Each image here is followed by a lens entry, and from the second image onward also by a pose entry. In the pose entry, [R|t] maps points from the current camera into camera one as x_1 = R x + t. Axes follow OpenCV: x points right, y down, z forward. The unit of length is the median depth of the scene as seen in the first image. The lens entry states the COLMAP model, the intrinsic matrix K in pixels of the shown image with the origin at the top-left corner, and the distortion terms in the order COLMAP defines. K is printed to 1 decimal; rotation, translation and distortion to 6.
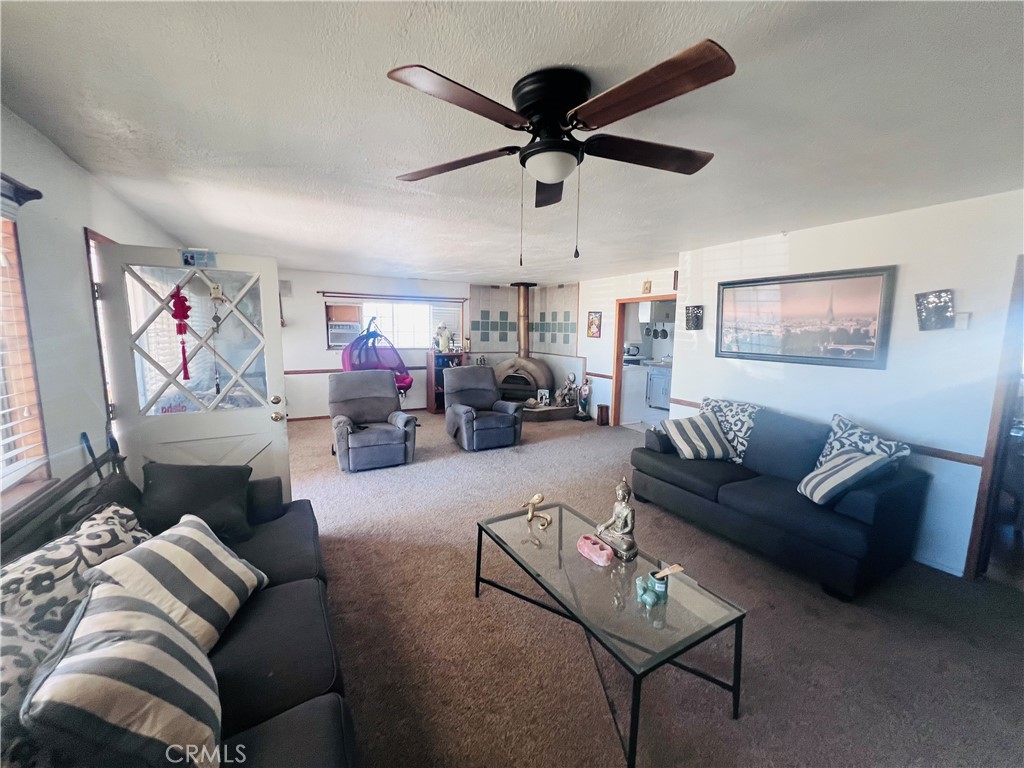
lens RADIAL K [[408.8, 0, 516.6], [0, 408.8, 383.0], [0, 0, 1]] dist [-0.001883, 0.000618]
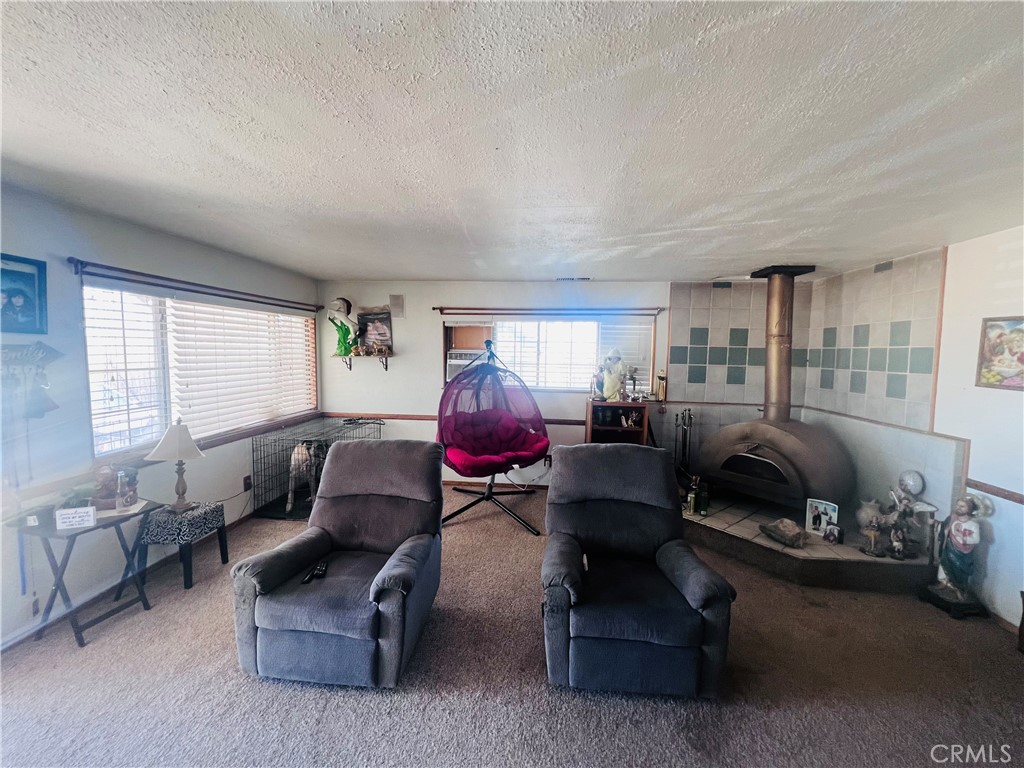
lens RADIAL K [[408.8, 0, 511.6], [0, 408.8, 381.5], [0, 0, 1]] dist [-0.001883, 0.000618]
pose [[0.819726, 0.037593, -0.571521, 0.057213], [-0.079305, 0.995682, -0.048253, -0.095014], [0.567239, 0.084879, 0.819168, 0.669442]]
